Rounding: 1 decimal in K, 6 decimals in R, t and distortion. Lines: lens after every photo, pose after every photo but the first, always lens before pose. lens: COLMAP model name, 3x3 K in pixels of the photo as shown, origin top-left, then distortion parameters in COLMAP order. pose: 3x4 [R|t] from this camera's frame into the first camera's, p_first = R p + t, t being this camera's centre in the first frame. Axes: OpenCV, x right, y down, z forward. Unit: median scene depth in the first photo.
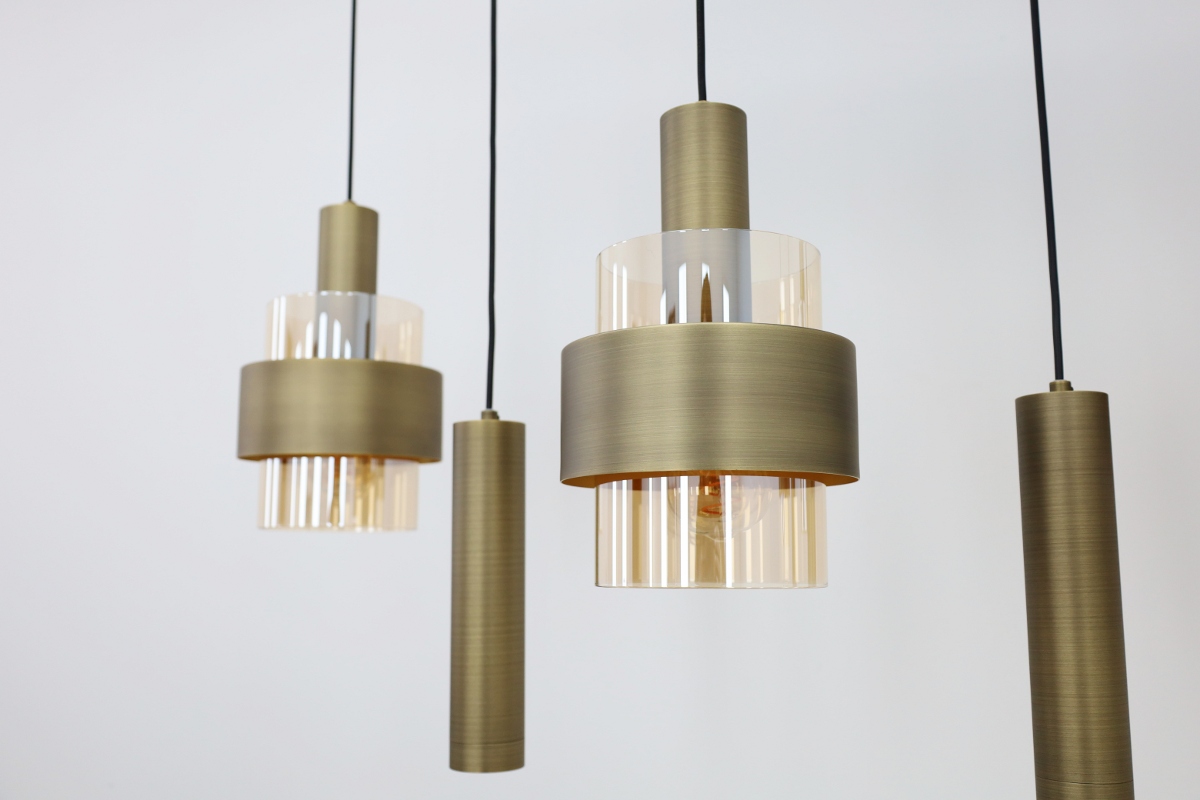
lens RADIAL K [[1175.0, 0, 603.8], [0, 1175.0, 396.7], [0, 0, 1]] dist [-0.054650, 0.000000]
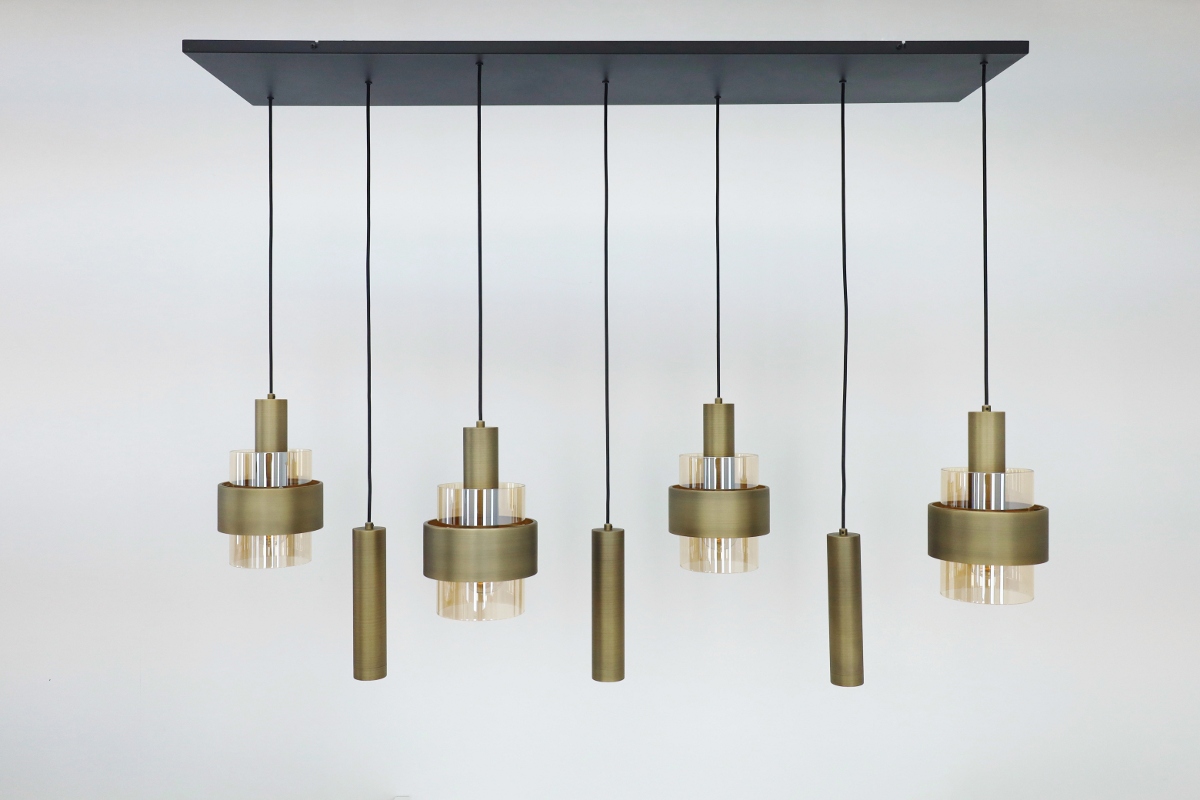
lens RADIAL K [[1022.2, 0, 600.8], [0, 1022.2, 404.5], [0, 0, 1]] dist [-0.066320, -0.003926]
pose [[0.927527, -0.006079, 0.373707, -0.427607], [-0.056497, 0.986098, 0.156265, -0.563122], [-0.369461, -0.166054, 0.914289, -0.937381]]
